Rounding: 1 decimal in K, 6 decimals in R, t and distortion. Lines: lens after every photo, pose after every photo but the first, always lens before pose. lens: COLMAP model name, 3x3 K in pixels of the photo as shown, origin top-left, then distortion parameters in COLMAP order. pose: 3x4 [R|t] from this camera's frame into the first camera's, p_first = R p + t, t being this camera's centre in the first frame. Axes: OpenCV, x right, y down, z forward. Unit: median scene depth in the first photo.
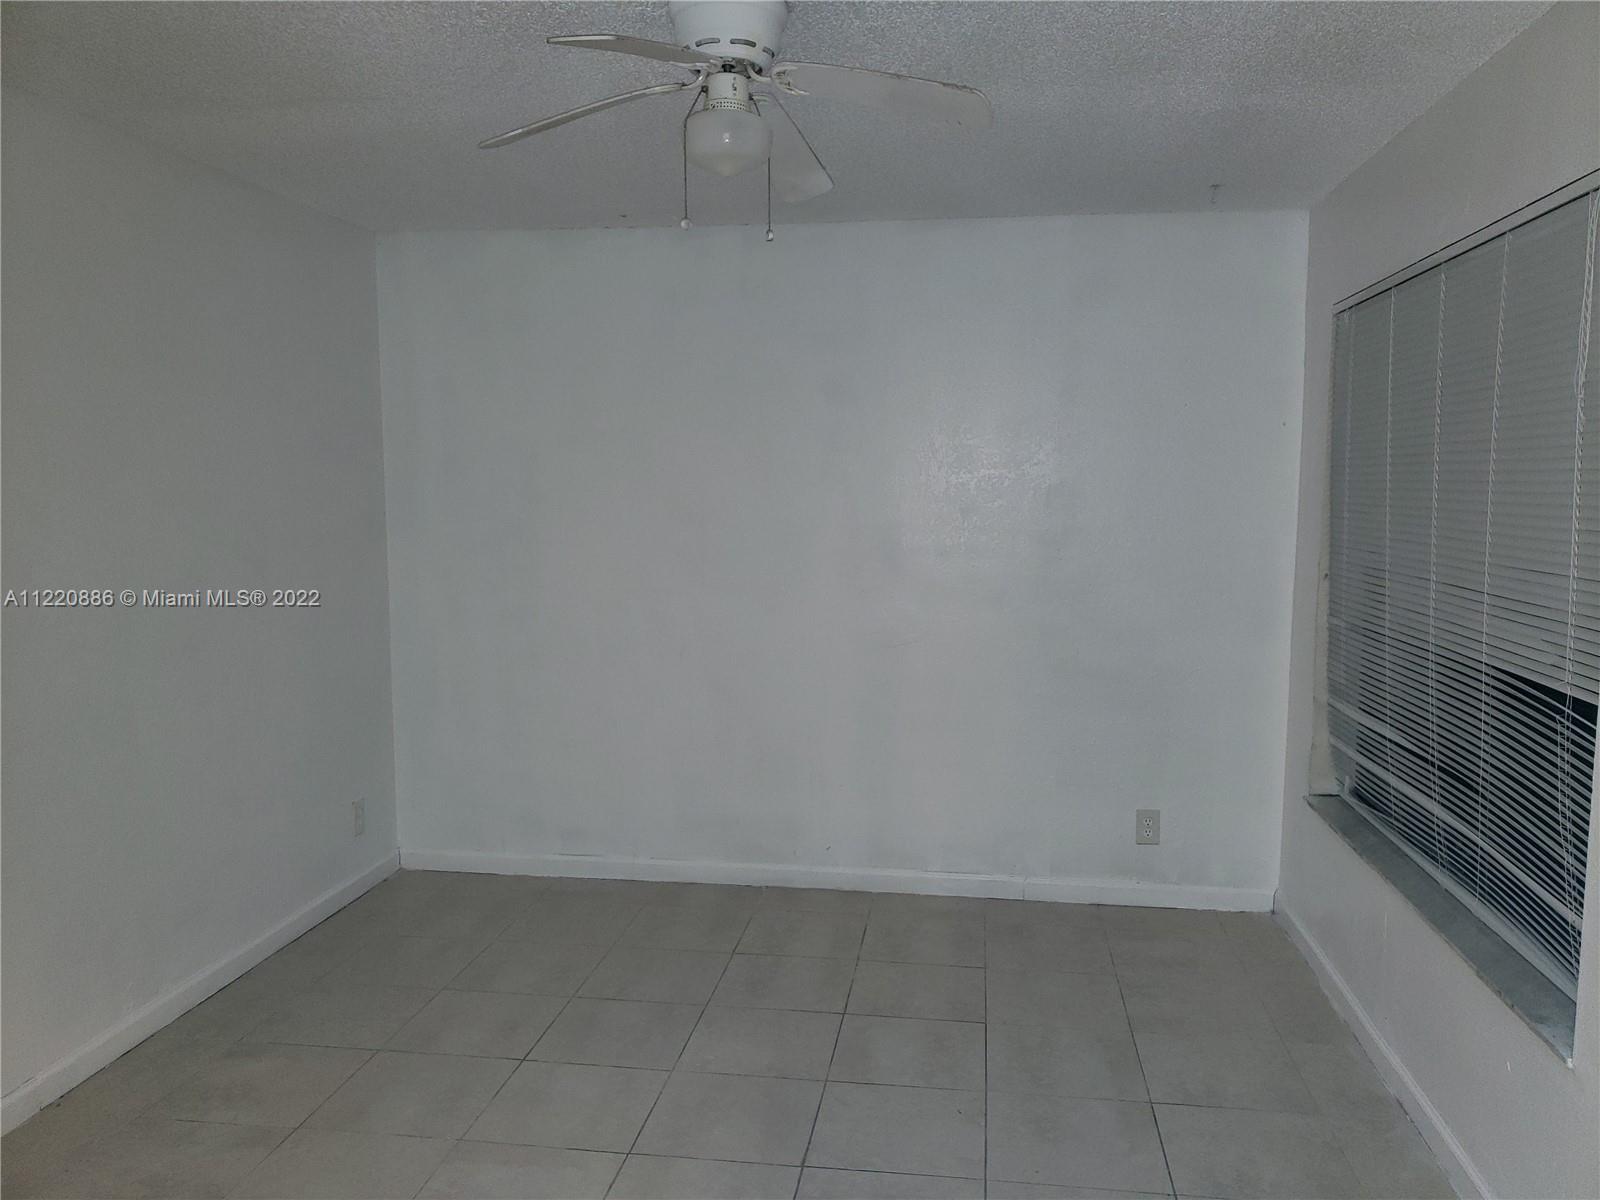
lens RADIAL K [[1240.6, 0, 811.9], [0, 1240.6, 609.8], [0, 0, 1]] dist [0.065390, -0.099780]
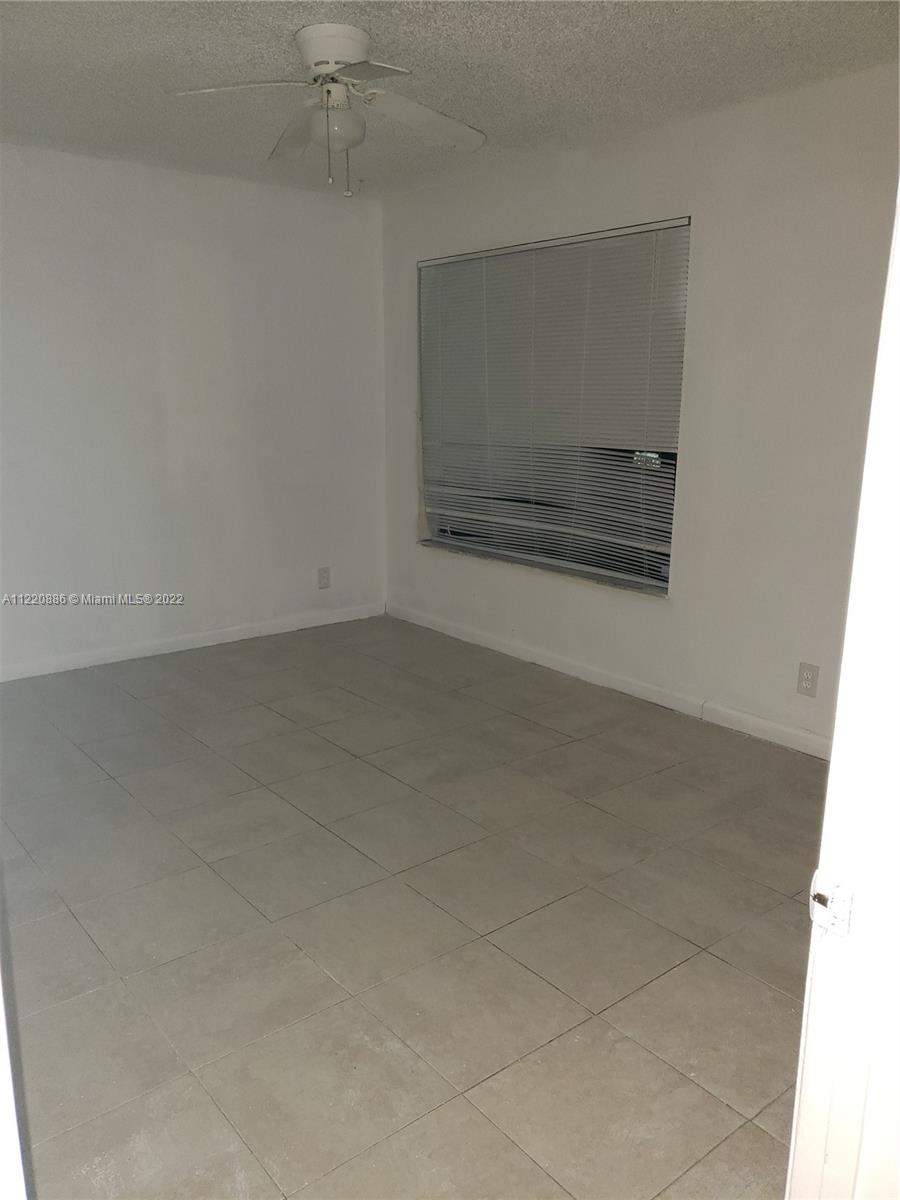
lens RADIAL K [[930.4, 0, 450.0], [0, 930.4, 600.0], [0, 0, 1]] dist [0.065390, -0.099780]
pose [[0.687357, -0.162768, 0.707846, -0.506830], [0.075402, 0.985292, 0.153346, 0.025417], [-0.722395, -0.052030, 0.689521, 0.017849]]
